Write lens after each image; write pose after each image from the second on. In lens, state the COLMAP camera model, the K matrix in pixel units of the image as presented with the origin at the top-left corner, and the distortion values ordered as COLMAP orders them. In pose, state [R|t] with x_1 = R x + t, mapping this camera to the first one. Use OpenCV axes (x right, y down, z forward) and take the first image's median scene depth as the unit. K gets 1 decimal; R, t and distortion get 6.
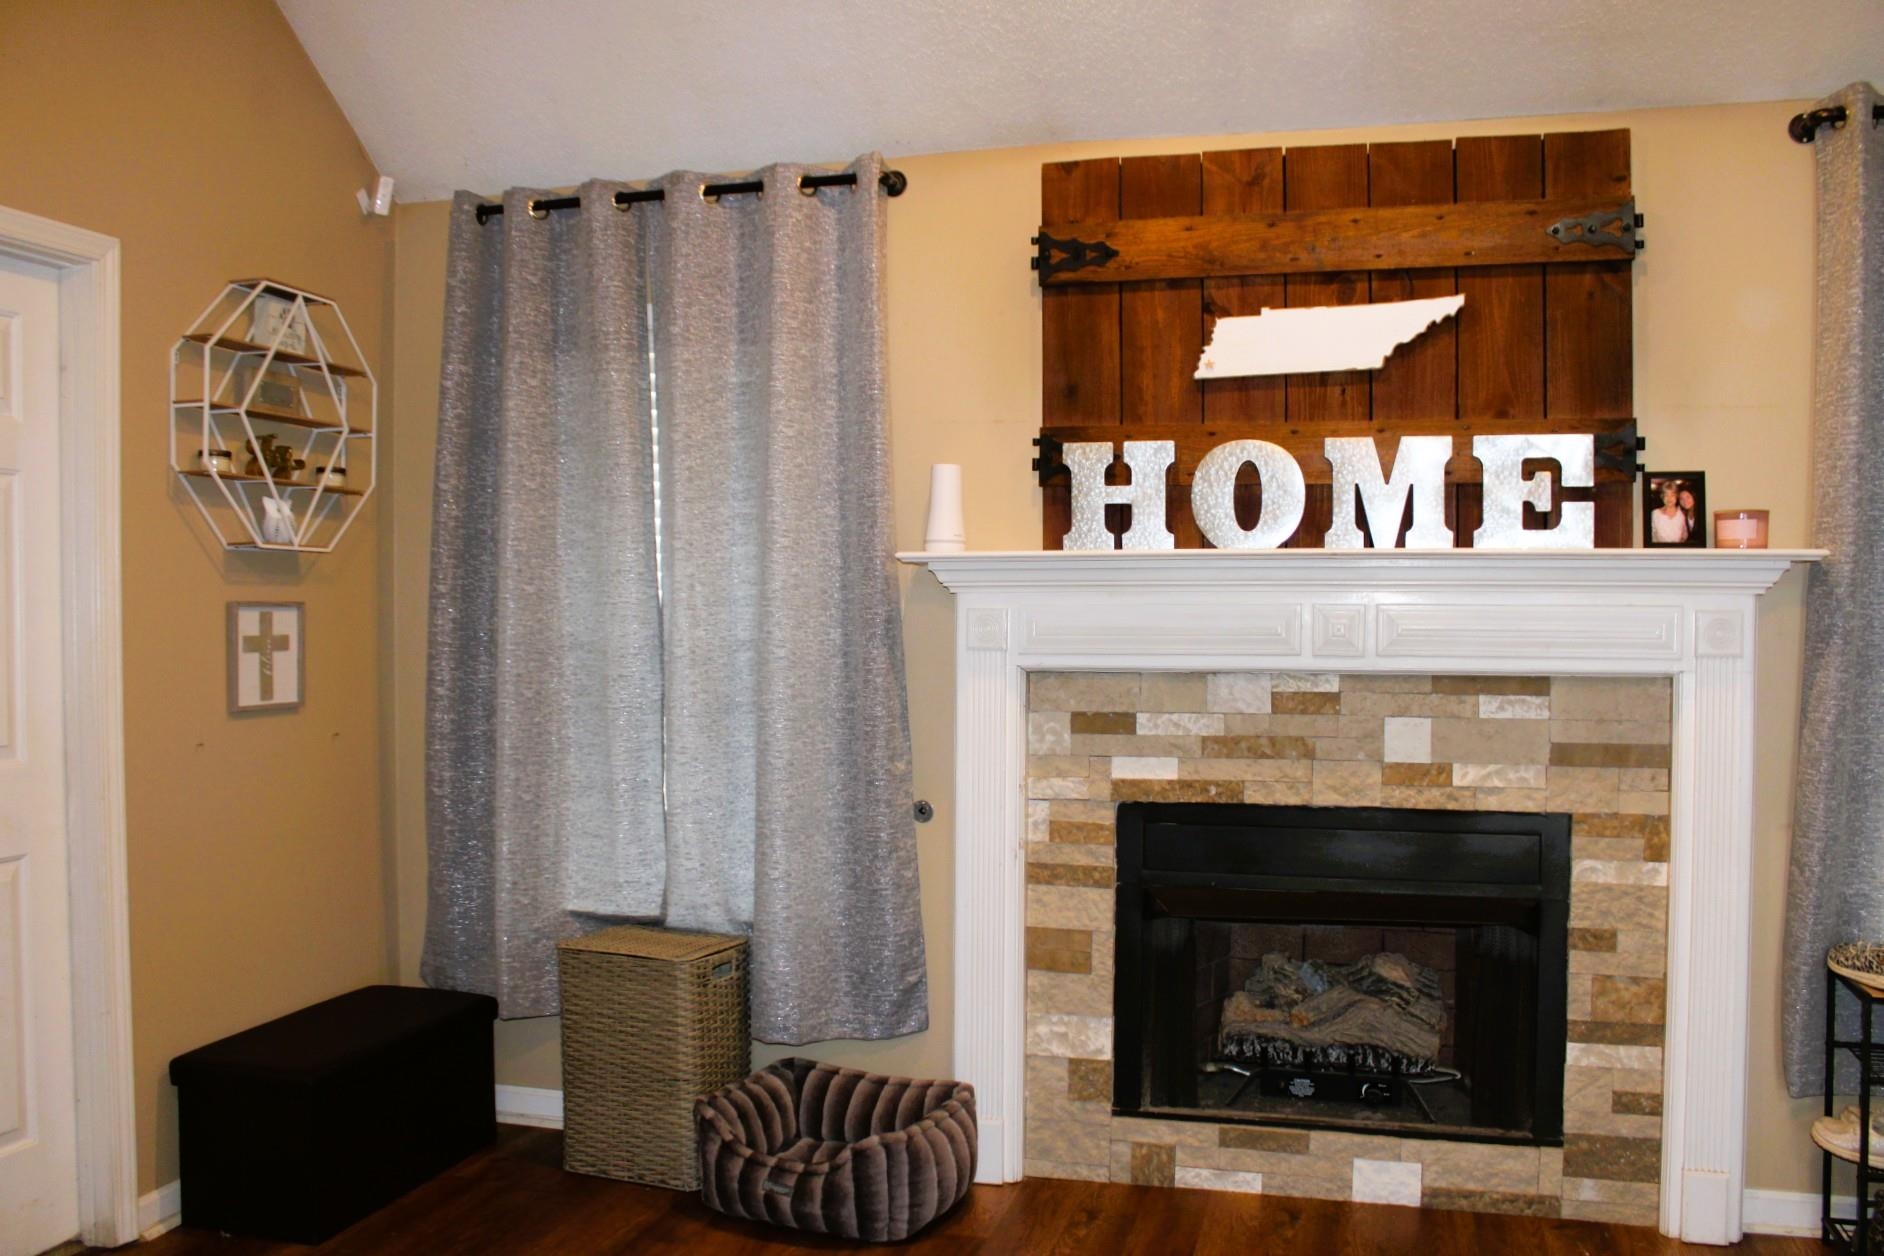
lens RADIAL K [[1585.6, 0, 937.2], [0, 1585.6, 630.5], [0, 0, 1]] dist [-0.153581, 0.133705]
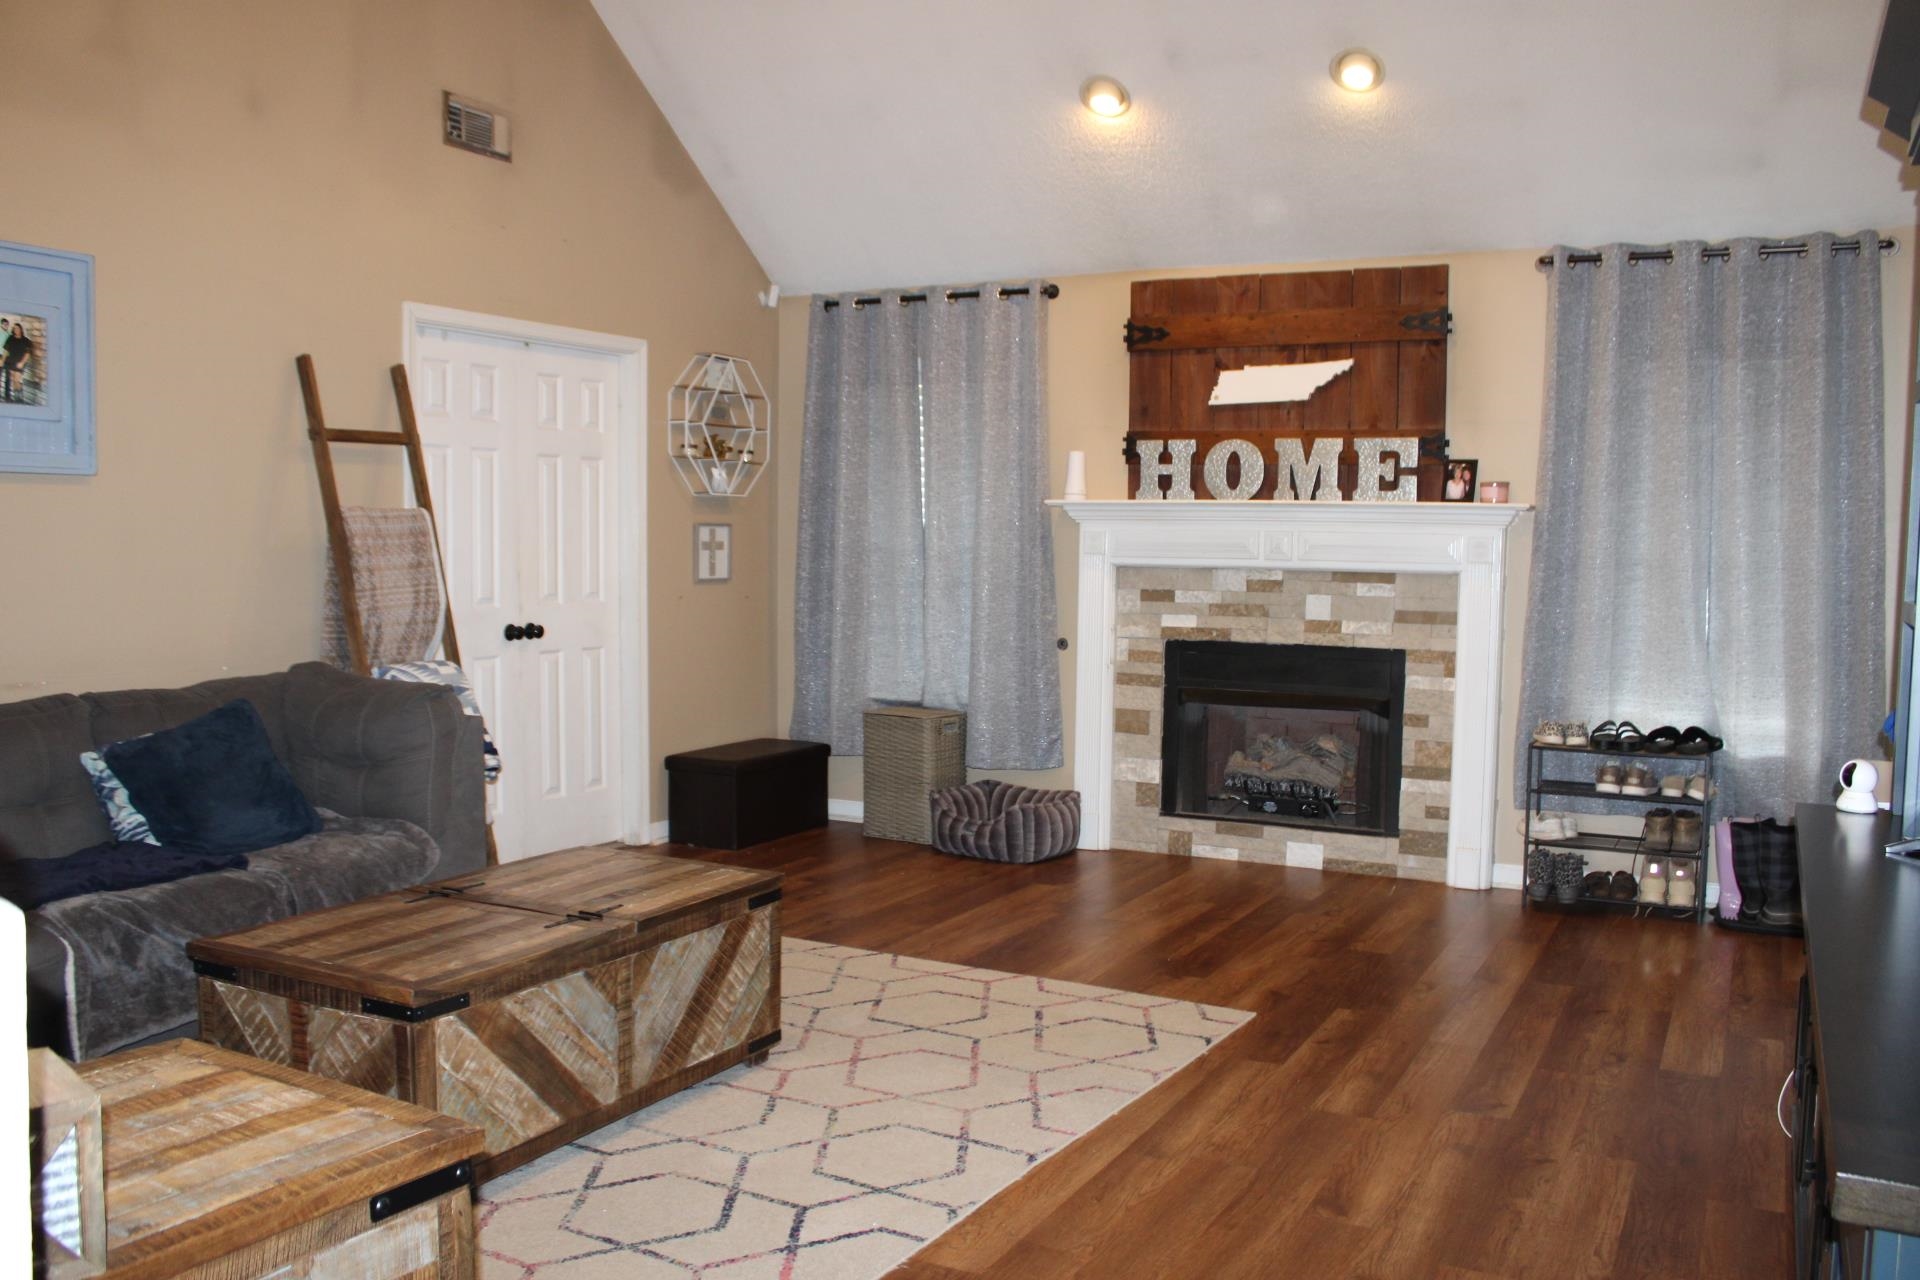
lens RADIAL K [[1615.9, 0, 953.4], [0, 1615.9, 638.3], [0, 0, 1]] dist [-0.153581, 0.133705]
pose [[0.976733, 0.025056, -0.212990, 0.271813], [-0.014463, 0.998586, 0.051148, 0.016666], [0.213970, -0.046878, 0.975715, -0.852873]]
